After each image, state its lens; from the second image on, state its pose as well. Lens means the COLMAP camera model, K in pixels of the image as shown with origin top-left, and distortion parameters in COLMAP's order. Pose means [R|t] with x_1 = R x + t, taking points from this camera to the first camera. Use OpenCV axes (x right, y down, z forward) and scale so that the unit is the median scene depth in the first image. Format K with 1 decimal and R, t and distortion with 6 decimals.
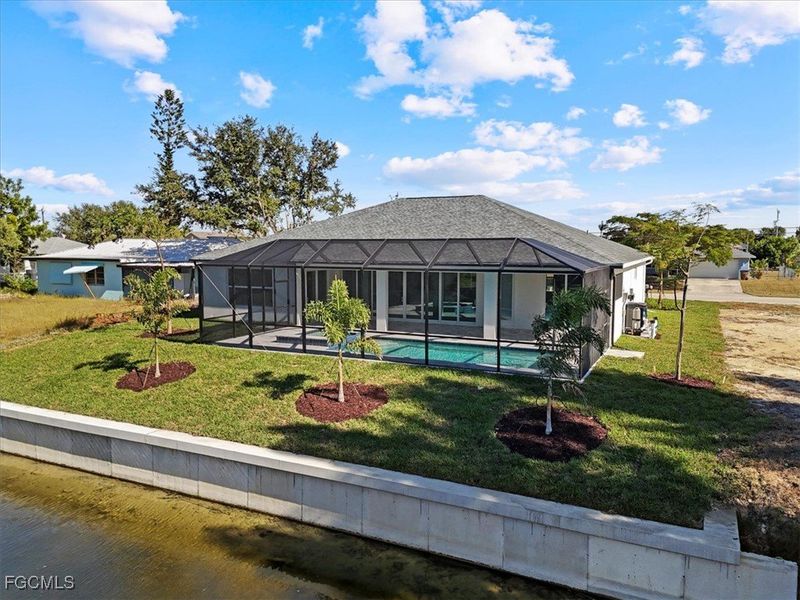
lens RADIAL K [[597.3, 0, 400.0], [0, 597.3, 300.0], [0, 0, 1]] dist [0.027840, -0.007477]
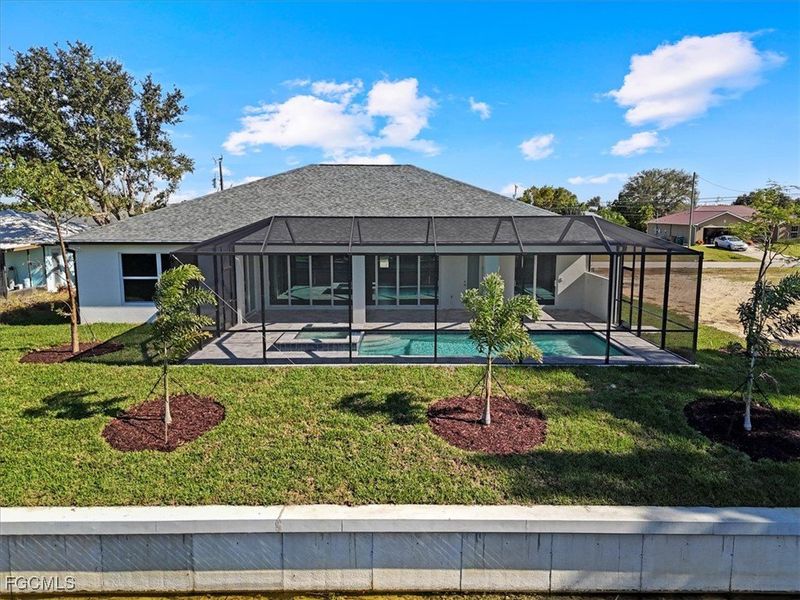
lens RADIAL K [[597.3, 0, 400.0], [0, 597.3, 300.0], [0, 0, 1]] dist [0.027840, -0.007477]
pose [[0.897785, -0.061823, 0.436074, -0.515832], [0.038520, 0.997327, 0.062088, -0.048847], [-0.438747, -0.038944, 0.897766, 0.316127]]
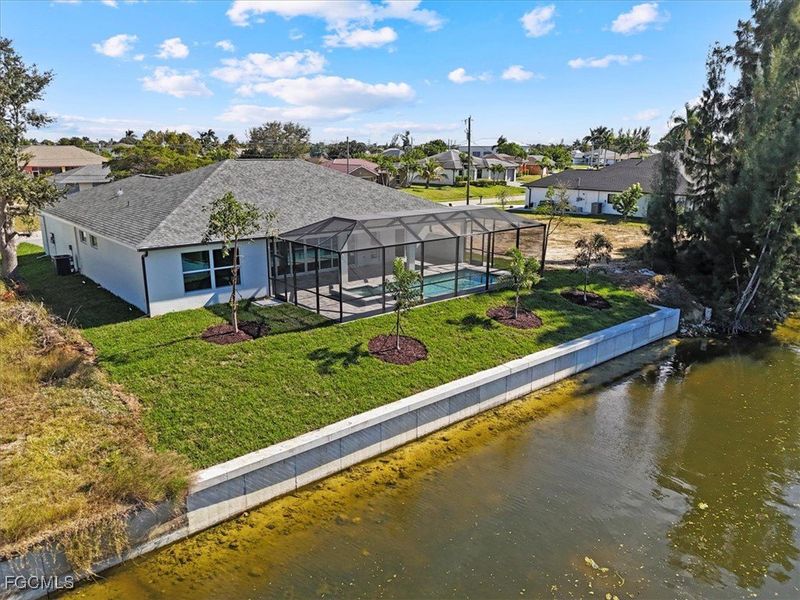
lens RADIAL K [[597.3, 0, 400.0], [0, 597.3, 300.0], [0, 0, 1]] dist [0.027840, -0.007477]
pose [[0.388713, -0.226005, 0.893210, -1.630287], [0.075824, 0.974007, 0.213451, -0.253015], [-0.918234, -0.015245, 0.395746, 0.593186]]
